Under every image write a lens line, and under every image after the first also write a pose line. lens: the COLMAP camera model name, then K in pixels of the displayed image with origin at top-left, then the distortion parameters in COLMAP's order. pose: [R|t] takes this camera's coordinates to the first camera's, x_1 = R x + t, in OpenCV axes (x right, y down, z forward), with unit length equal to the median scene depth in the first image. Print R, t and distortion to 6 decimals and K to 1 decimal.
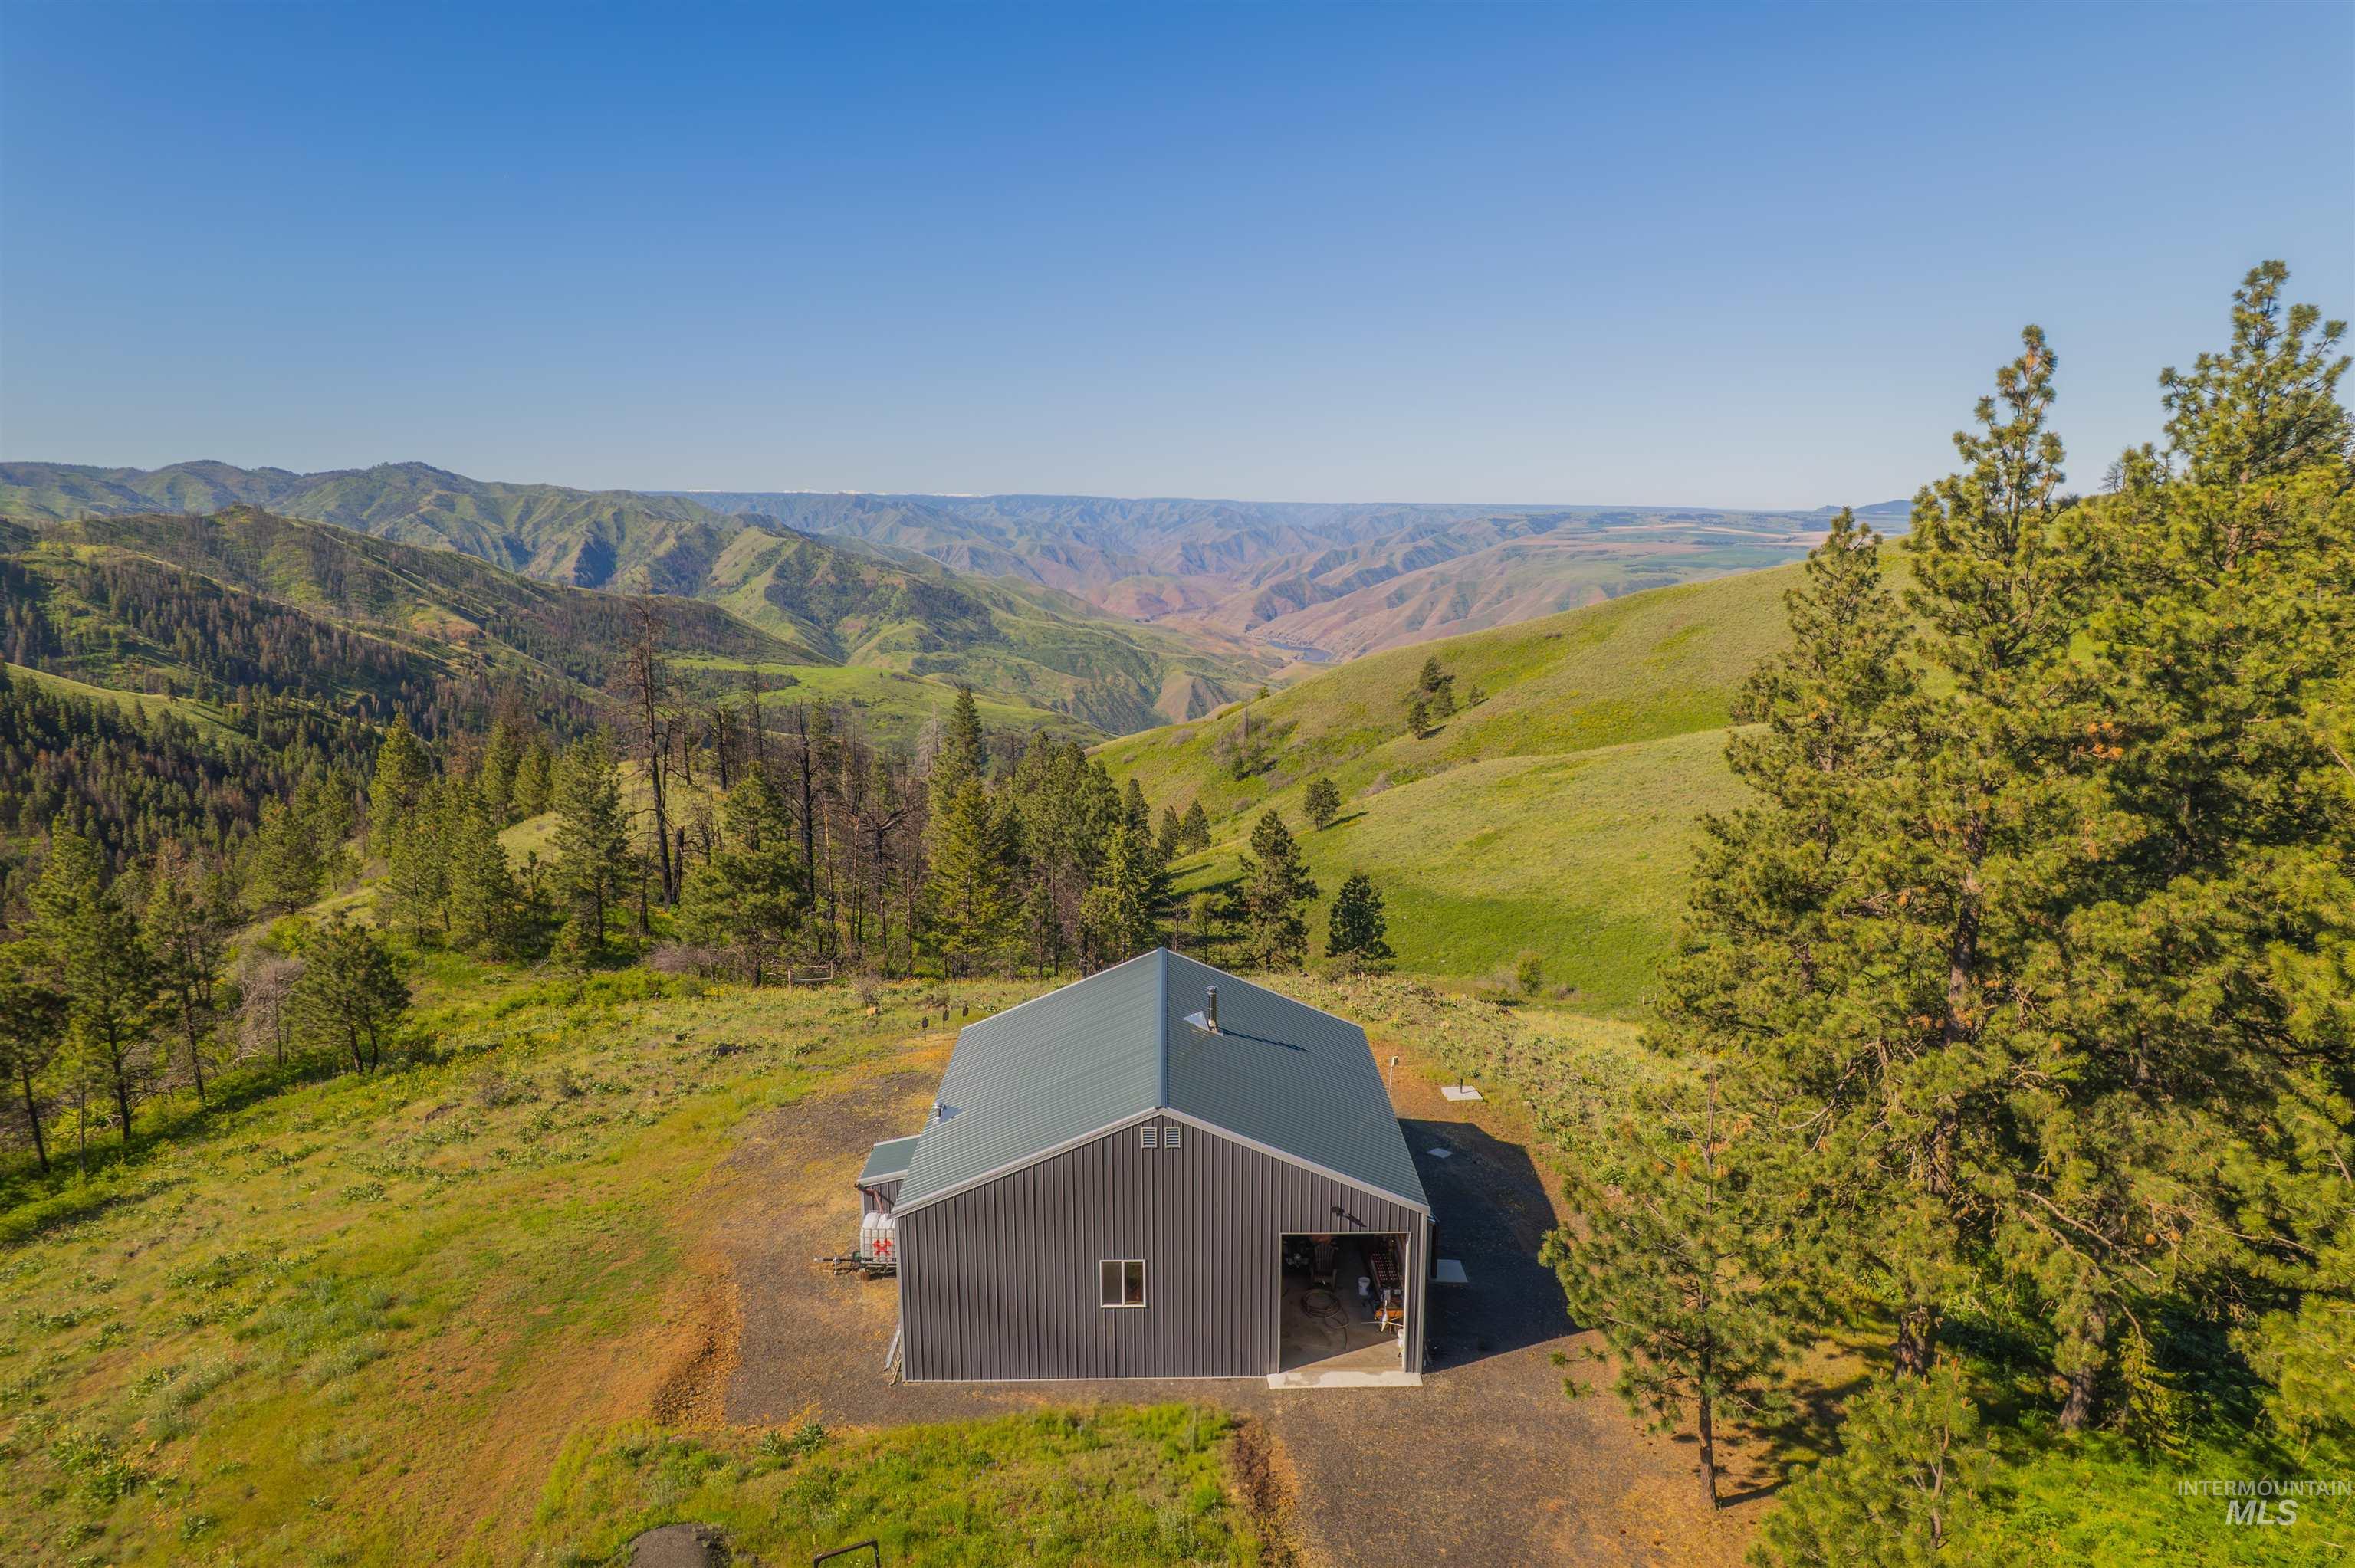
lens RADIAL K [[1507.0, 0, 1184.7], [0, 1507.0, 792.0], [0, 0, 1]] dist [-0.068884, 0.057580]
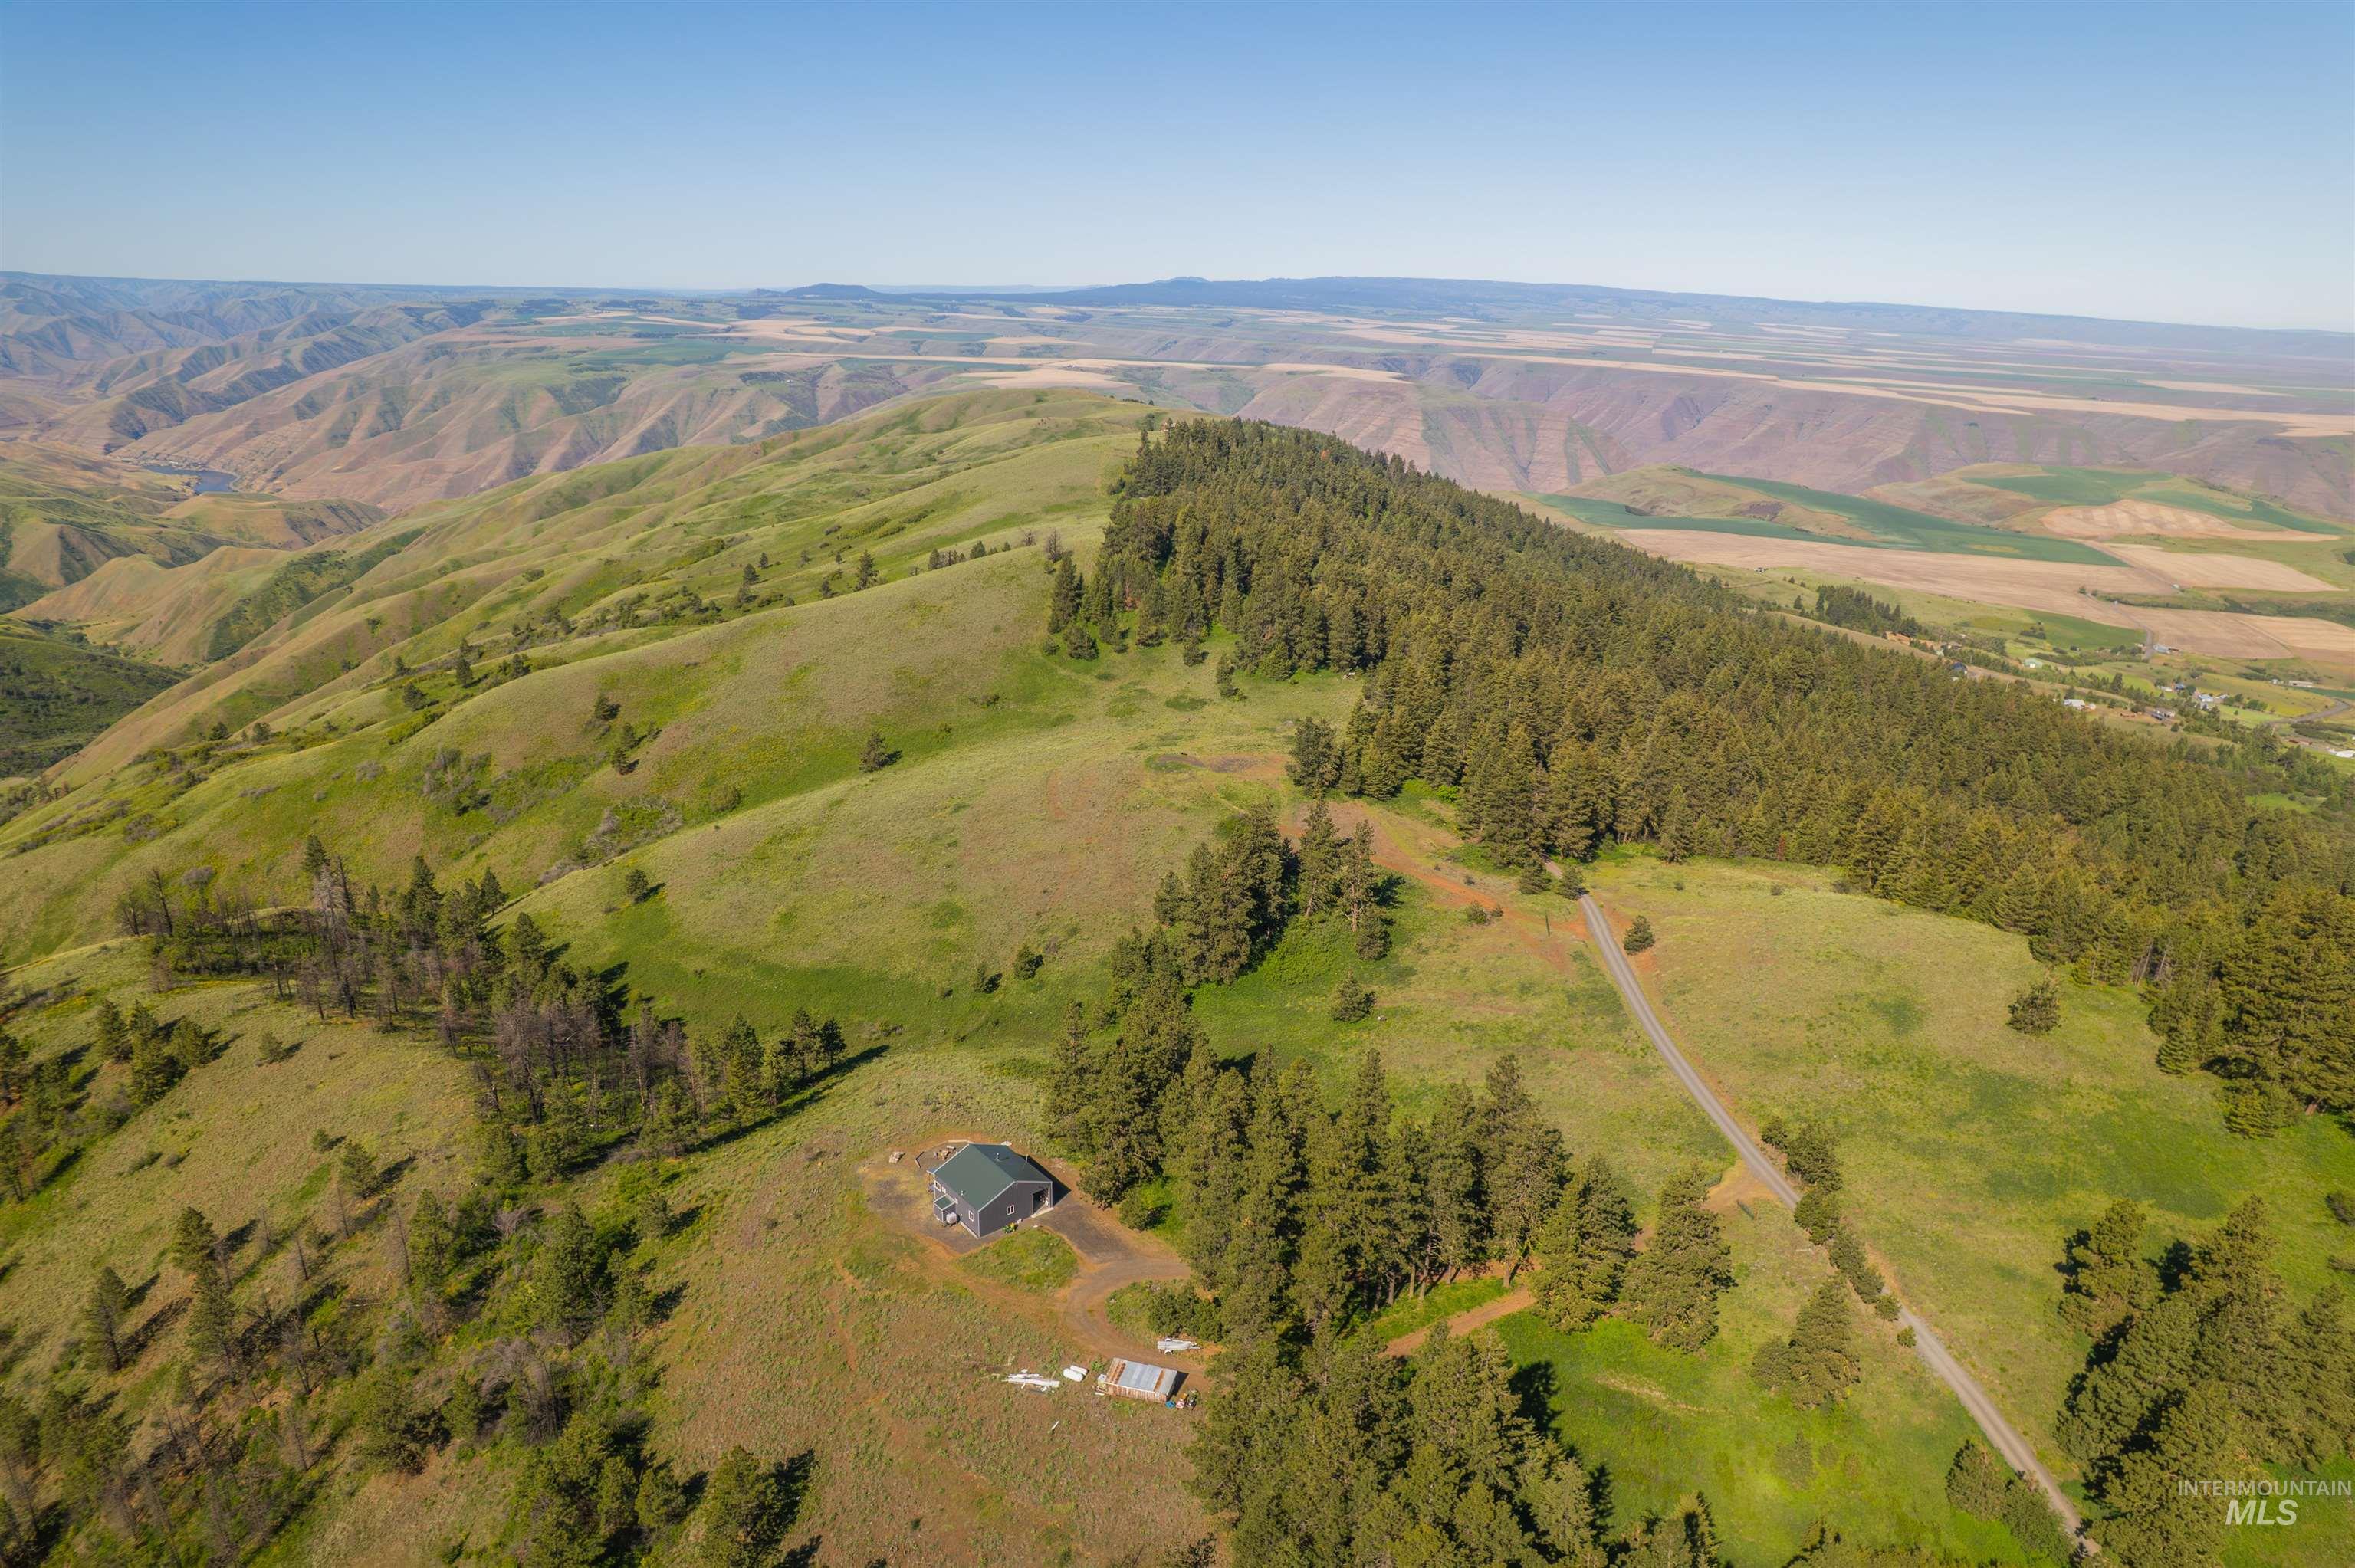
lens RADIAL K [[1506.8, 0, 1179.1], [0, 1506.8, 795.6], [0, 0, 1]] dist [-0.075570, 0.072210]
pose [[0.787852, -0.183371, 0.587933, -0.051278], [0.098807, 0.979914, 0.173223, -0.042659], [-0.607887, -0.078382, 0.790145, -0.075610]]
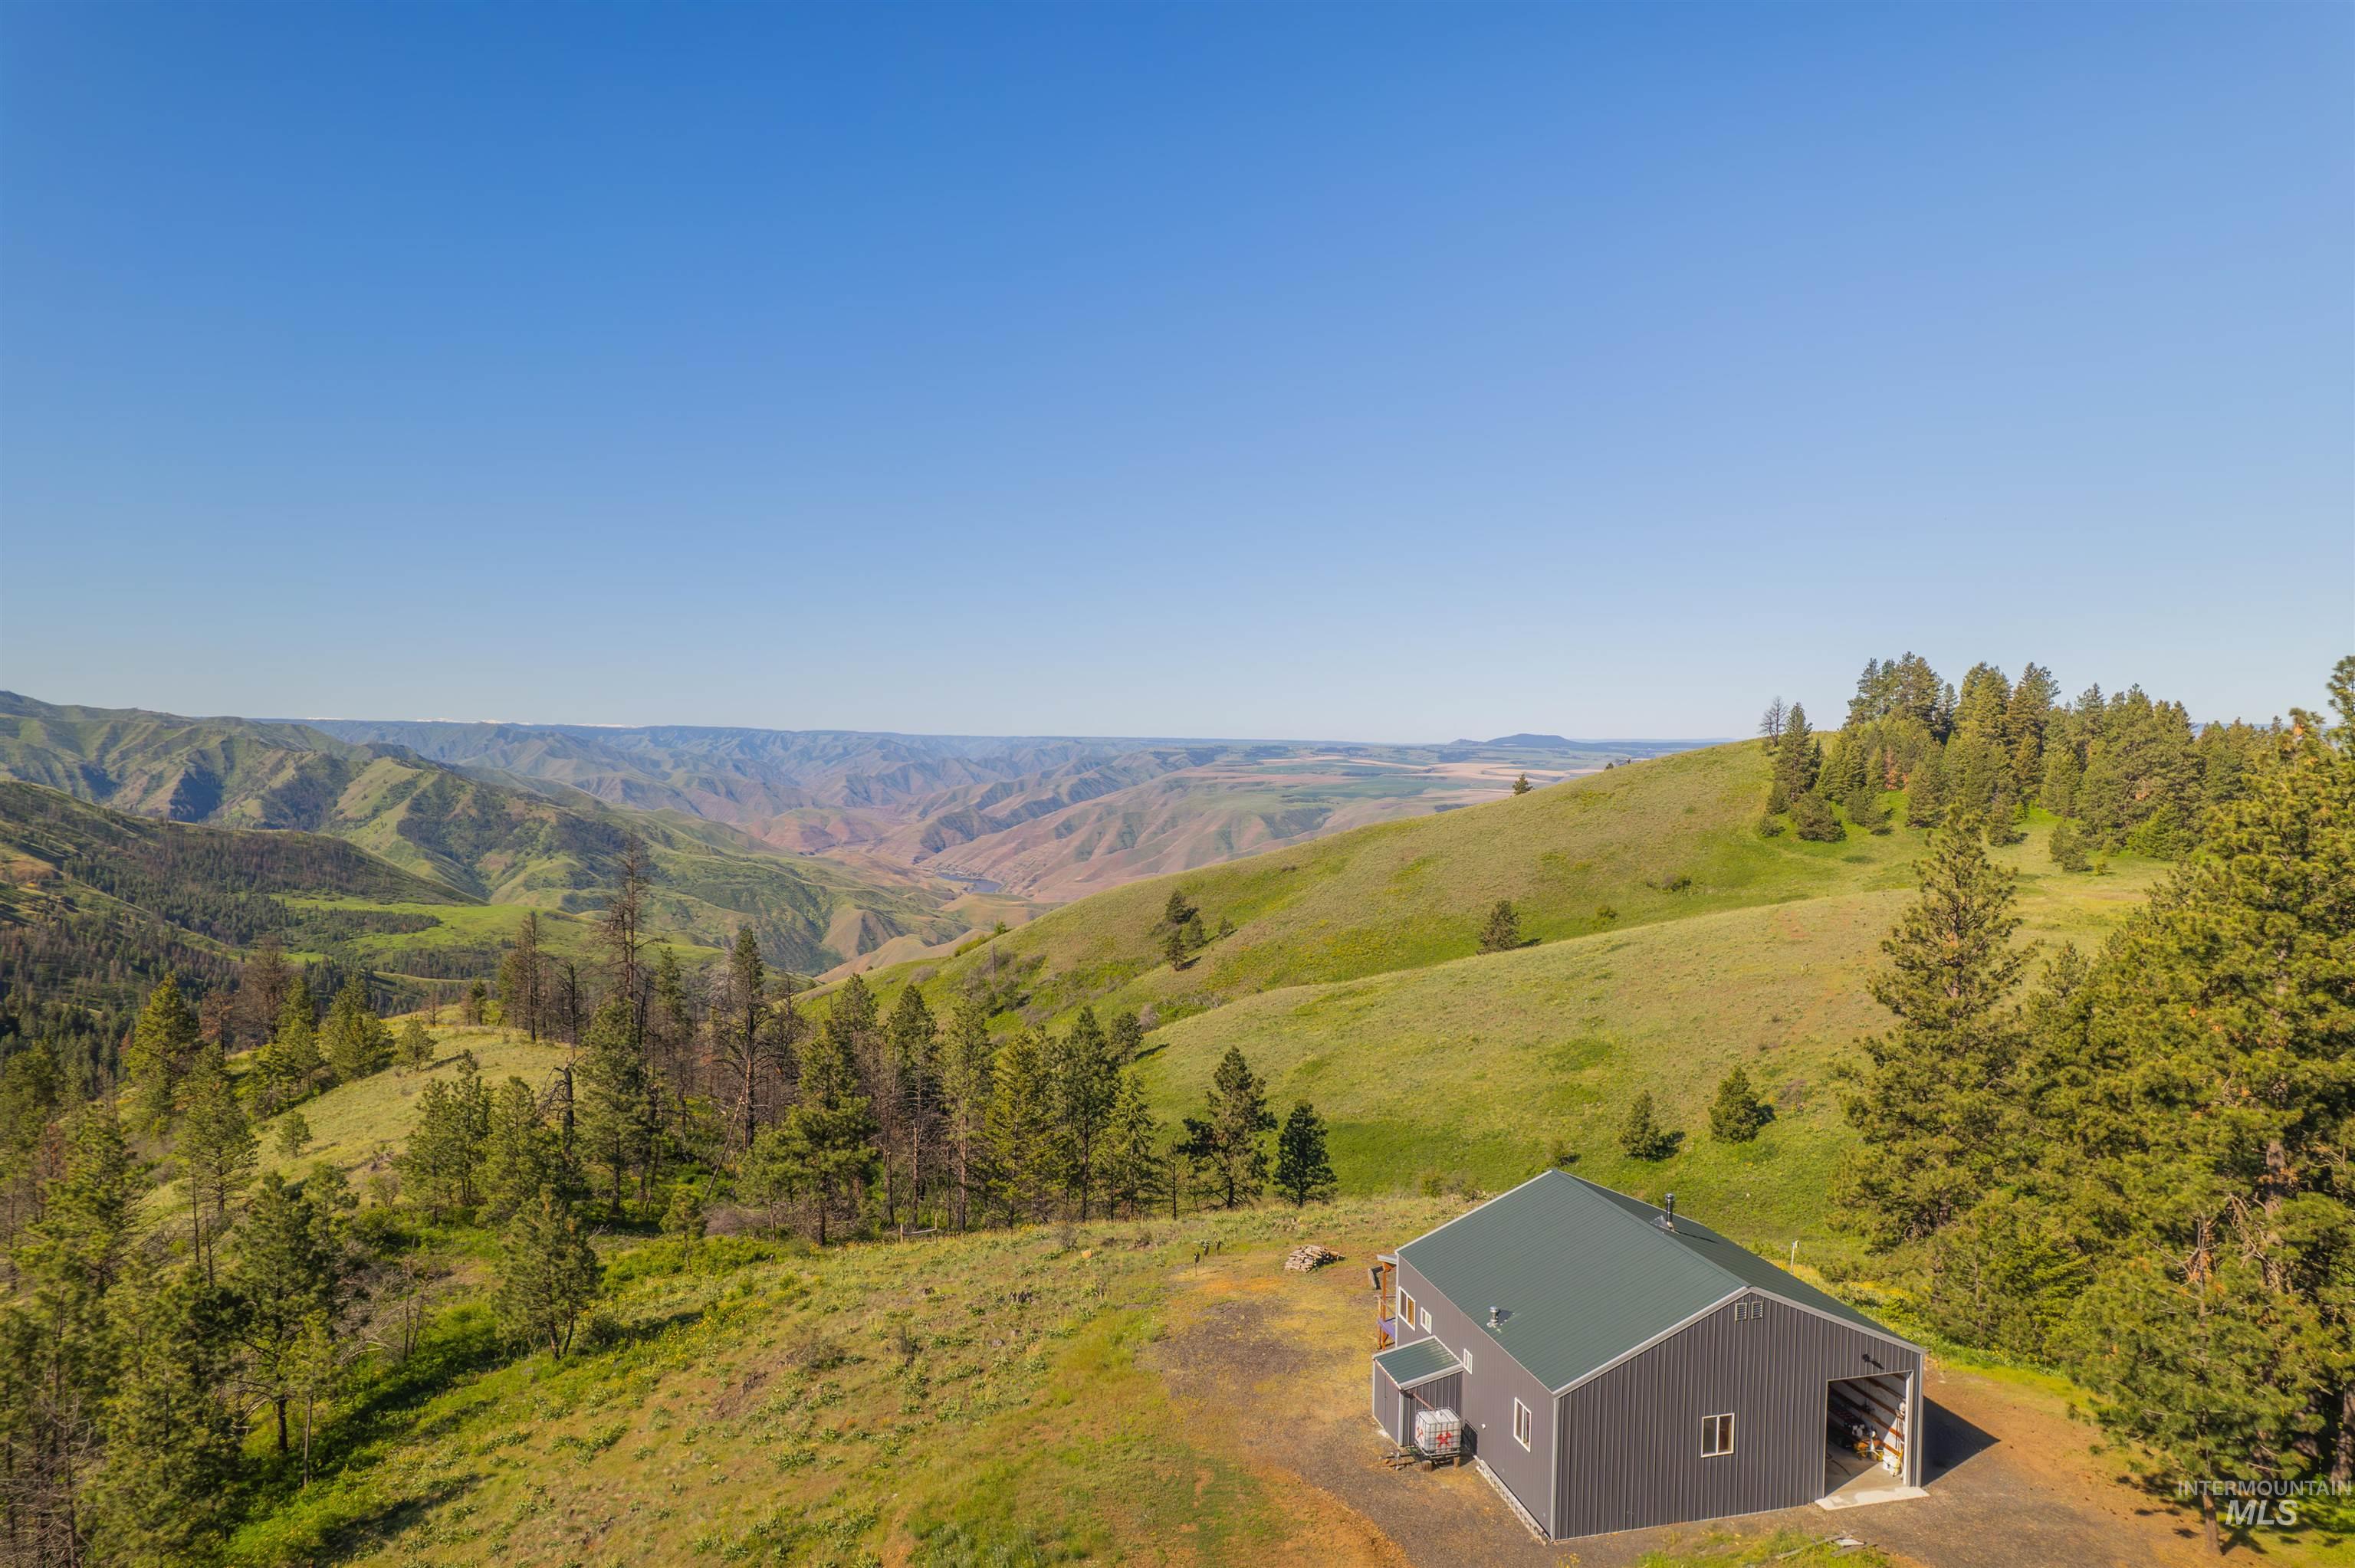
lens RADIAL K [[1505.2, 0, 1185.9], [0, 1505.2, 791.1], [0, 0, 1]] dist [-0.069513, 0.059969]
pose [[0.975598, -0.001670, 0.219558, -0.013913], [0.035230, 0.988205, -0.149026, -0.000675], [-0.216720, 0.153124, 0.964150, -0.003417]]
